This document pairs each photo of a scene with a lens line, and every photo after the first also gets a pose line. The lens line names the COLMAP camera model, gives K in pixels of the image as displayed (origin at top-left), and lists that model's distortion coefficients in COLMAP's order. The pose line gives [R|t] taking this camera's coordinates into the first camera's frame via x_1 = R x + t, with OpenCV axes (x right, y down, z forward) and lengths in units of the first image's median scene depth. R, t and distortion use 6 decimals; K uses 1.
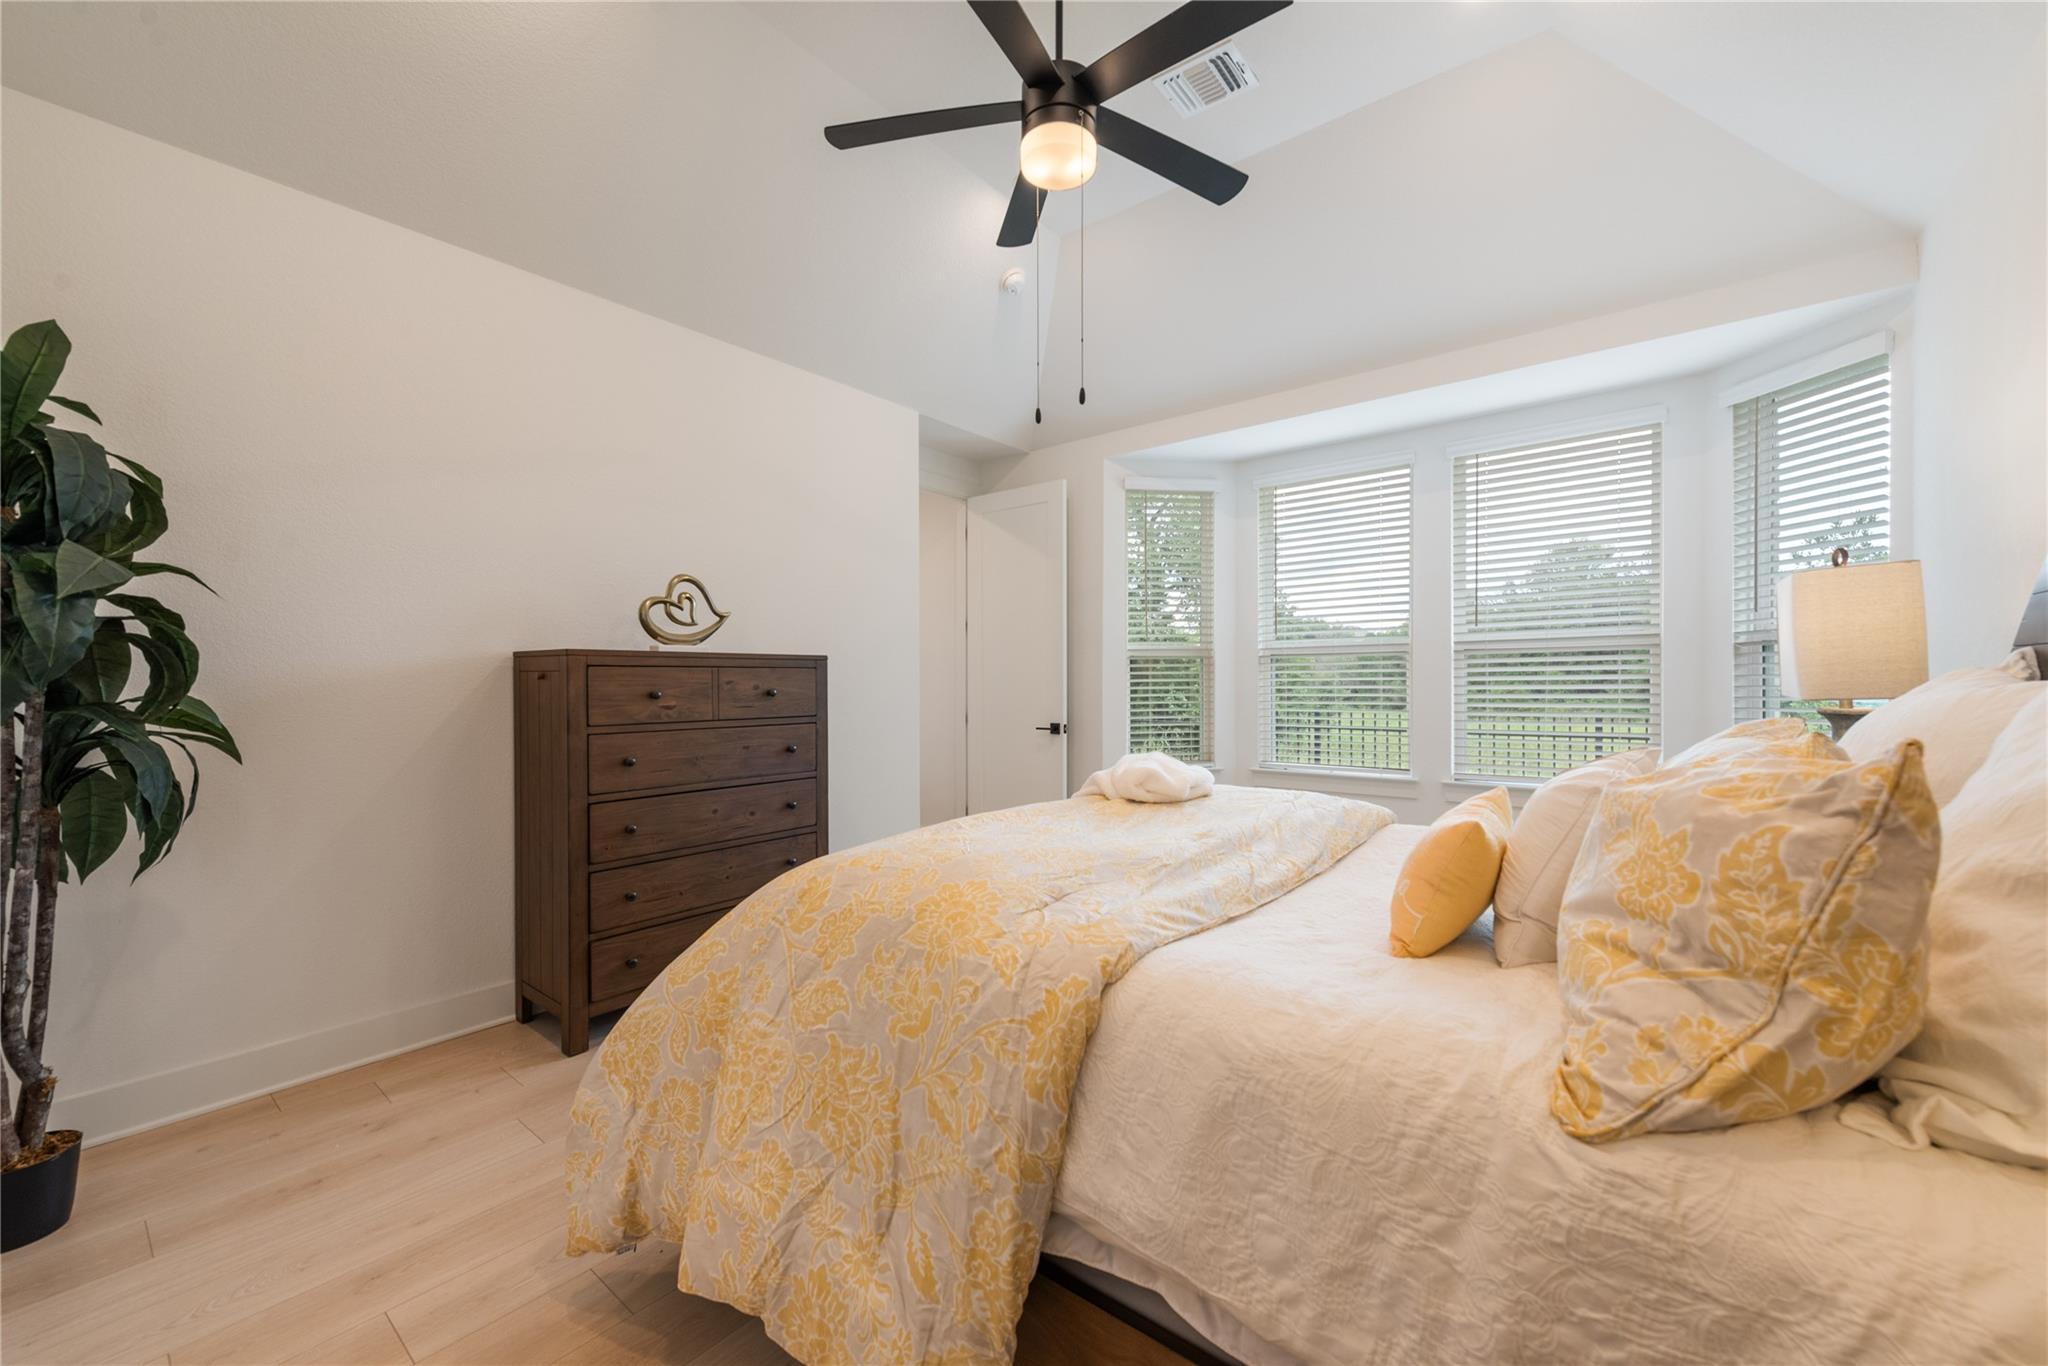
lens RADIAL K [[794.4, 0, 1024.0], [0, 794.4, 683.0], [0, 0, 1]] dist [0.015487, -0.007878]
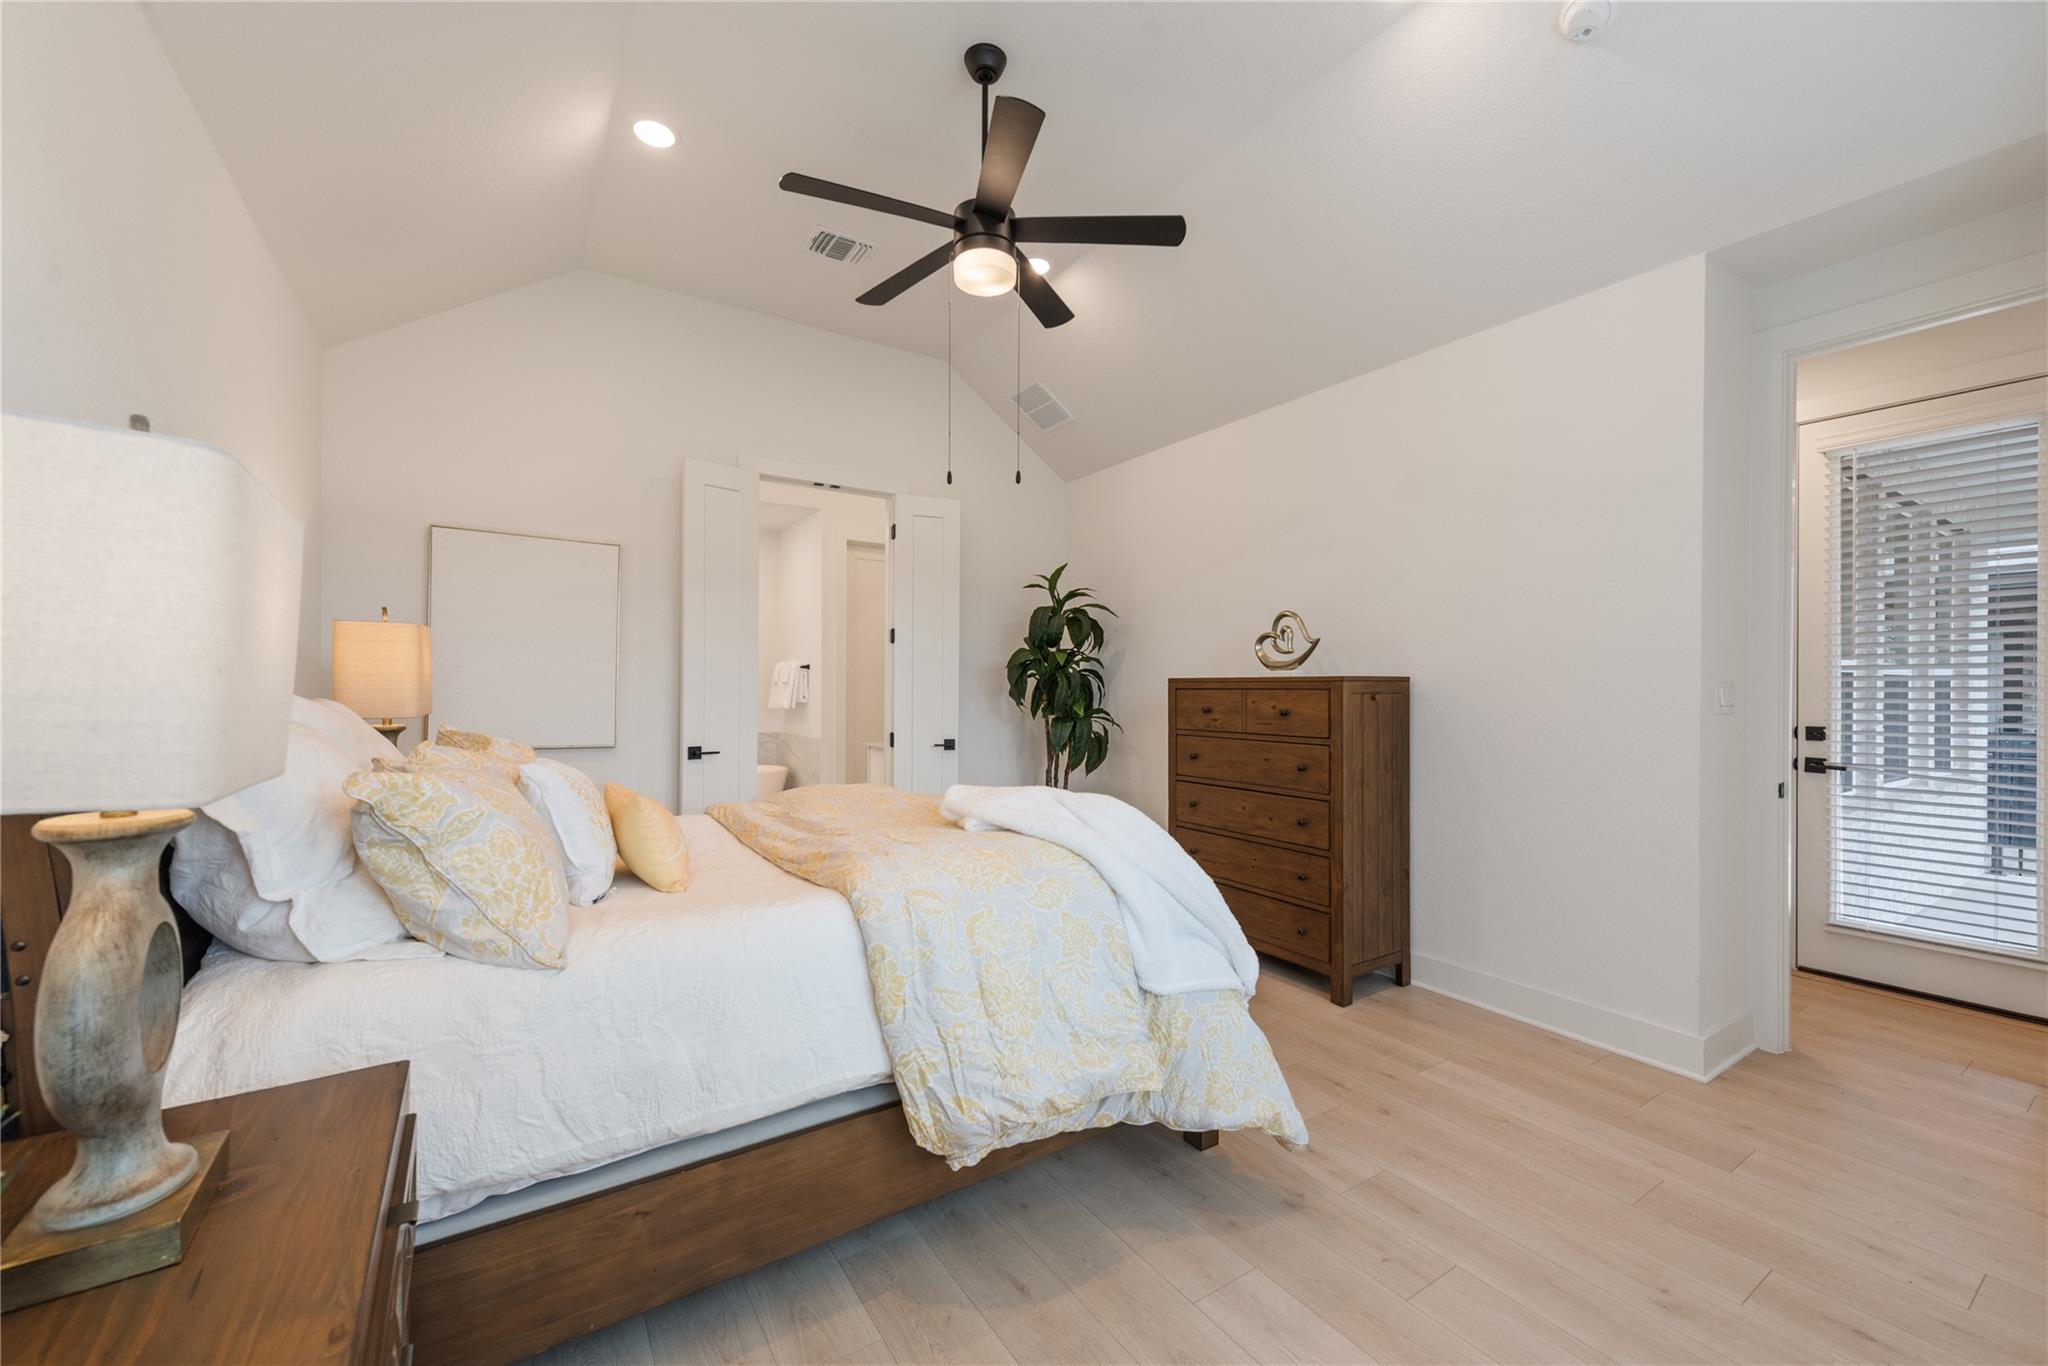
lens RADIAL K [[794.4, 0, 1024.0], [0, 794.4, 683.0], [0, 0, 1]] dist [0.015487, -0.007878]
pose [[-0.308688, 0.003851, -0.951156, 0.833649], [-0.000038, 0.999992, 0.004061, -0.033336], [0.951163, 0.001289, -0.308685, 1.010504]]
